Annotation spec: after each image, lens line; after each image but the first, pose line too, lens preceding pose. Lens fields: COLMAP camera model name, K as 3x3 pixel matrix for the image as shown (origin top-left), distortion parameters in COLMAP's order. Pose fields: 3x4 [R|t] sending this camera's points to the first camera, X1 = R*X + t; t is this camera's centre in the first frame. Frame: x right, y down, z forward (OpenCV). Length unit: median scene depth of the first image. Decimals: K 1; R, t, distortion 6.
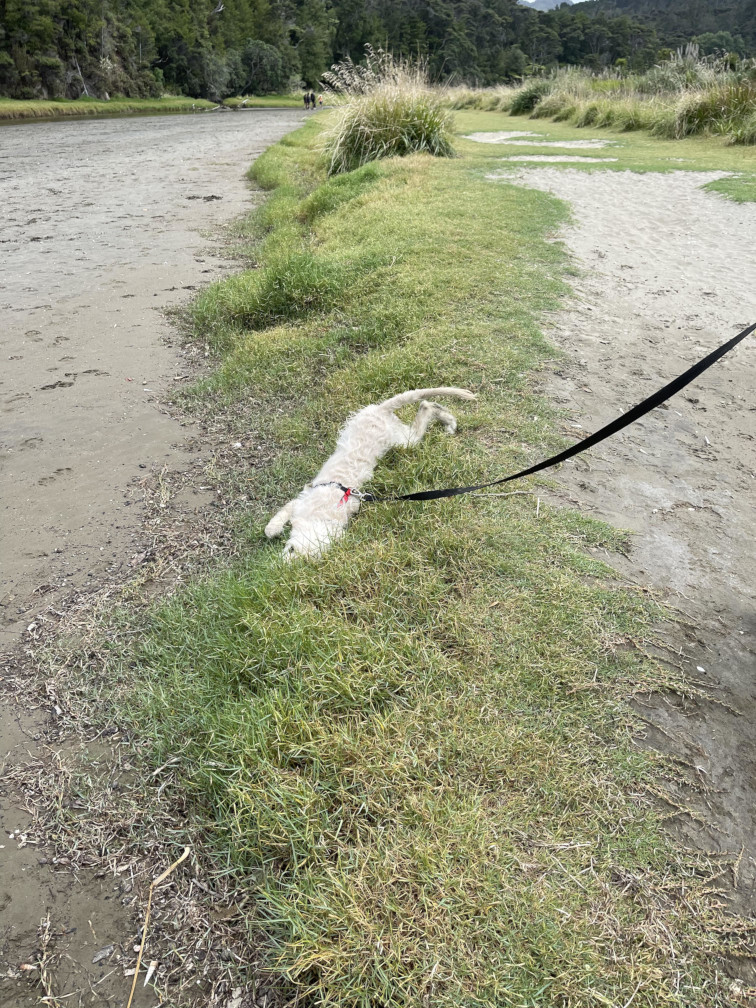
lens RADIAL K [[764.0, 0, 372.0], [0, 764.0, 501.7], [0, 0, 1]] dist [0.065334, -0.097283]
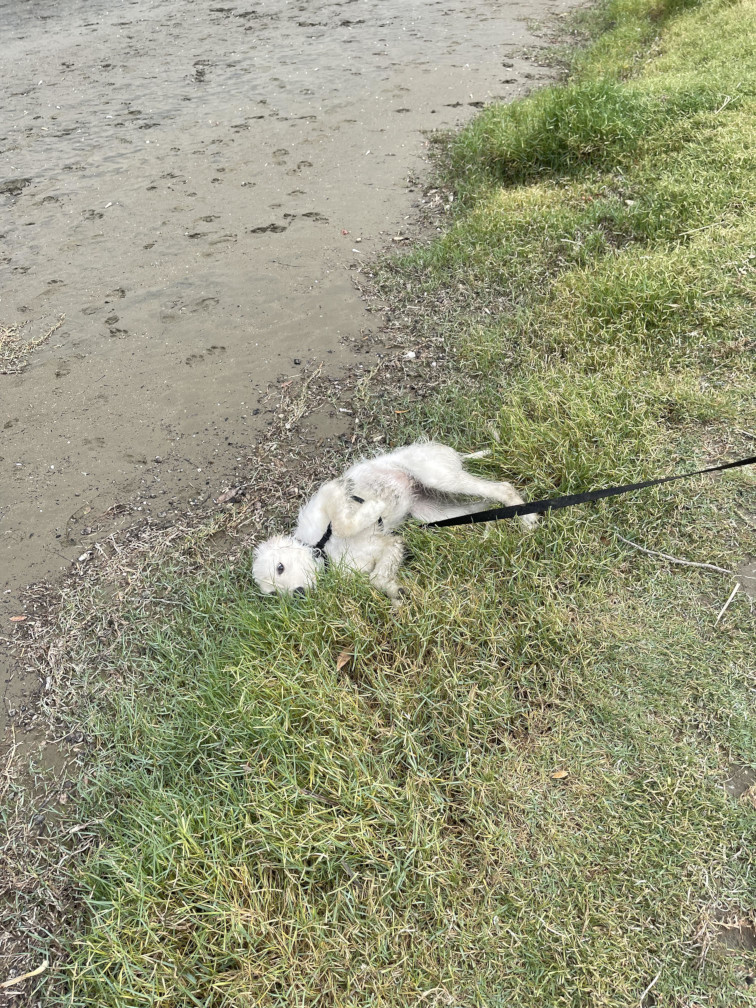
lens RADIAL K [[764.0, 0, 370.4], [0, 764.0, 502.9], [0, 0, 1]] dist [0.065334, -0.097283]
pose [[0.902623, 0.267709, -0.337050, 0.085699], [-0.179764, 0.945951, 0.269930, -0.116607], [0.391096, -0.183056, 0.901962, 0.191150]]
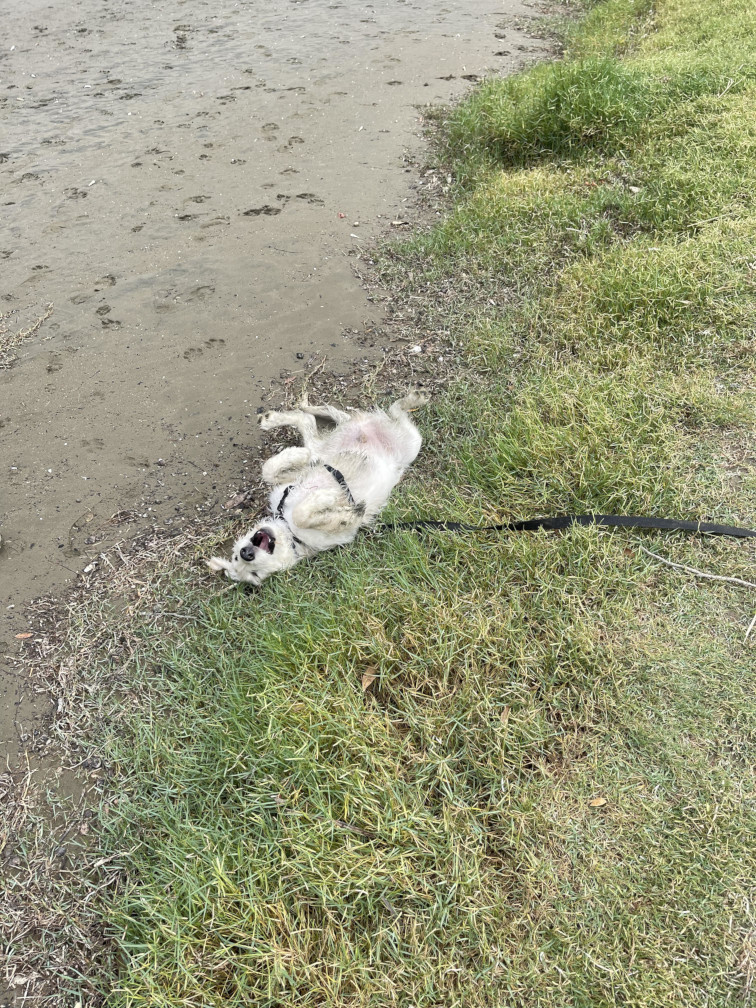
lens RADIAL K [[764.0, 0, 384.4], [0, 764.0, 507.7], [0, 0, 1]] dist [0.065334, -0.097283]
pose [[0.918435, 0.273849, -0.285454, 0.055067], [-0.184353, 0.934784, 0.303632, -0.132013], [0.349988, -0.226242, 0.909023, 0.197176]]
